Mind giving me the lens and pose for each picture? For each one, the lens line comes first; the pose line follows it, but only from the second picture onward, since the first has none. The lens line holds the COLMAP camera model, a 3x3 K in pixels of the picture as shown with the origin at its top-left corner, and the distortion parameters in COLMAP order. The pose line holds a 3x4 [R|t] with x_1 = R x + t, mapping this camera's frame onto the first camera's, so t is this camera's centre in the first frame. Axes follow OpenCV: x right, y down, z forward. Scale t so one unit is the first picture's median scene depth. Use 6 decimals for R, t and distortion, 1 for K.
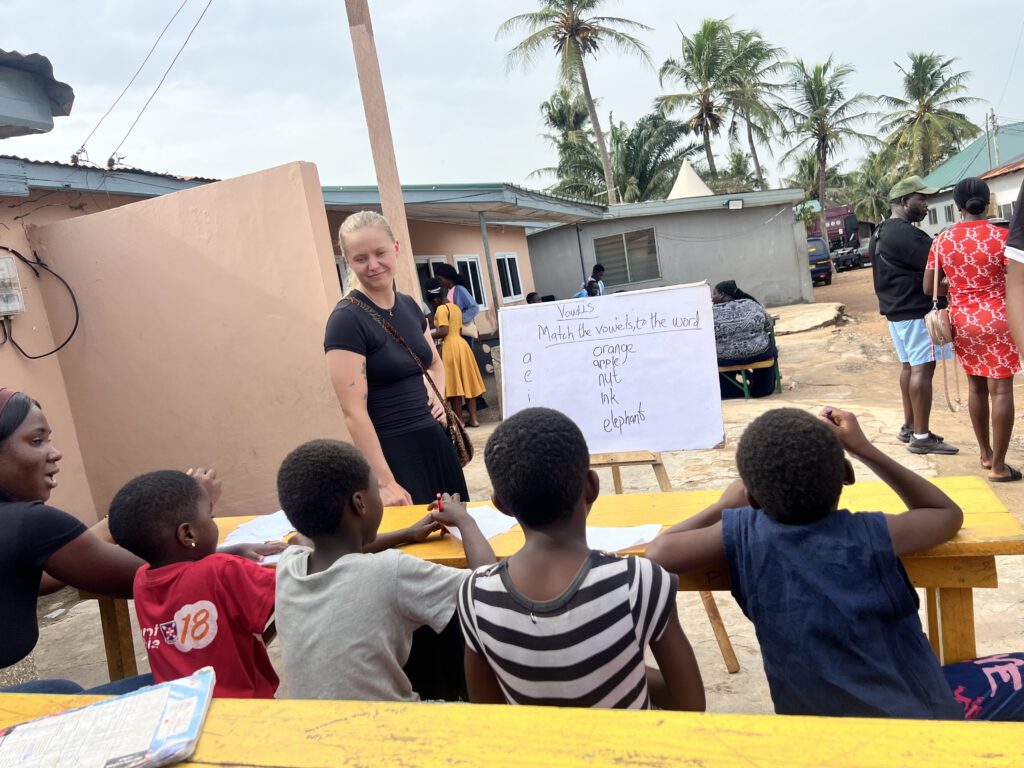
lens RADIAL K [[762.7, 0, 512.0], [0, 762.7, 384.0], [0, 0, 1]] dist [0.073579, -0.078238]
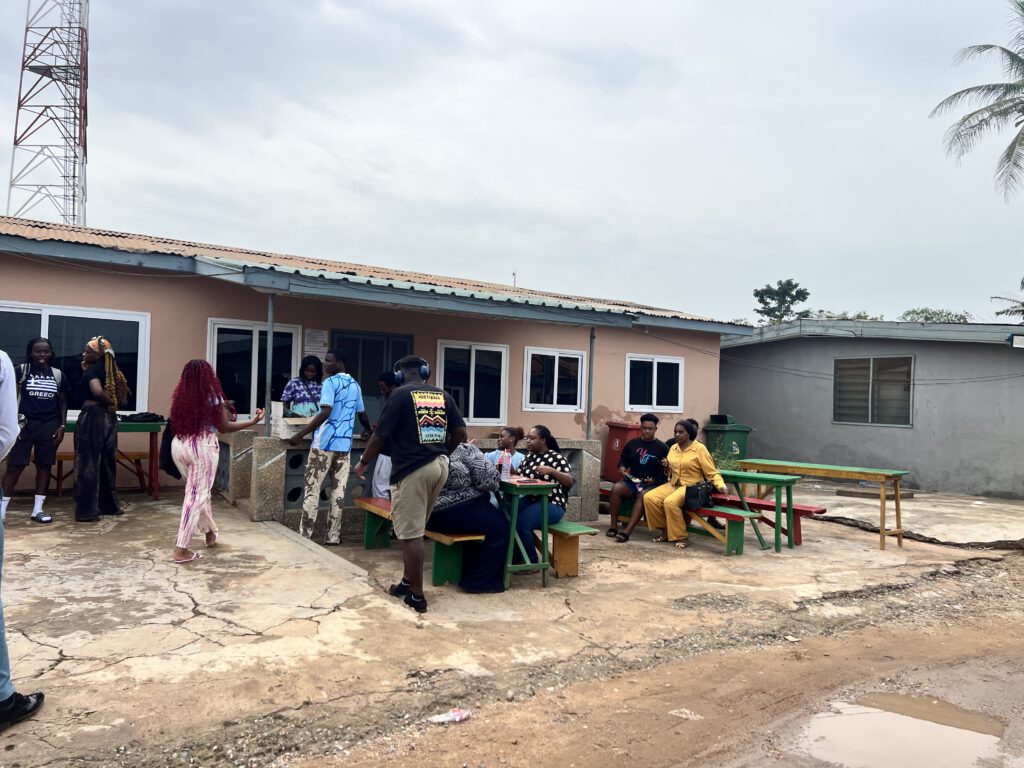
lens RADIAL K [[762.7, 0, 512.0], [0, 762.7, 384.0], [0, 0, 1]] dist [0.073579, -0.078238]
pose [[0.765150, 0.176488, -0.619191, 0.181587], [-0.236728, 0.971450, -0.015637, -0.038996], [0.598754, 0.158545, 0.785085, 0.098345]]
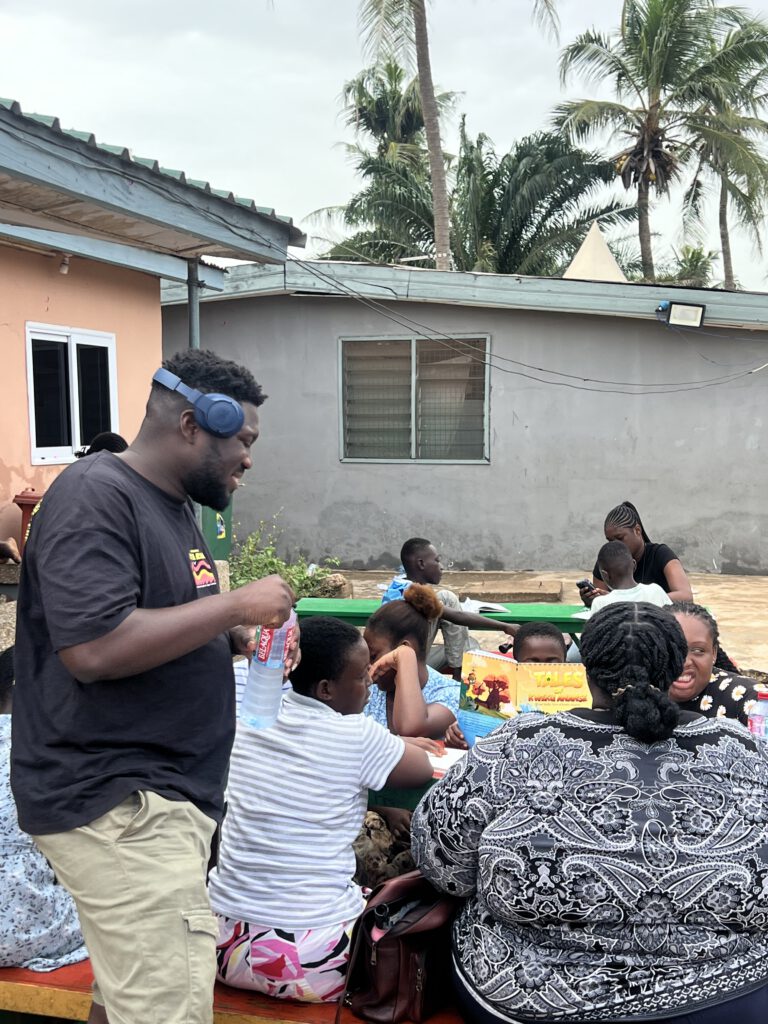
lens RADIAL K [[1290.4, 0, 384.0], [0, 1290.4, 512.0], [0, 0, 1]] dist [0.180471, -0.563098]
pose [[0.984008, 0.158381, 0.081509, 0.045115], [-0.153458, 0.986112, -0.063514, -0.029865], [-0.090437, 0.049990, 0.994647, 0.160484]]
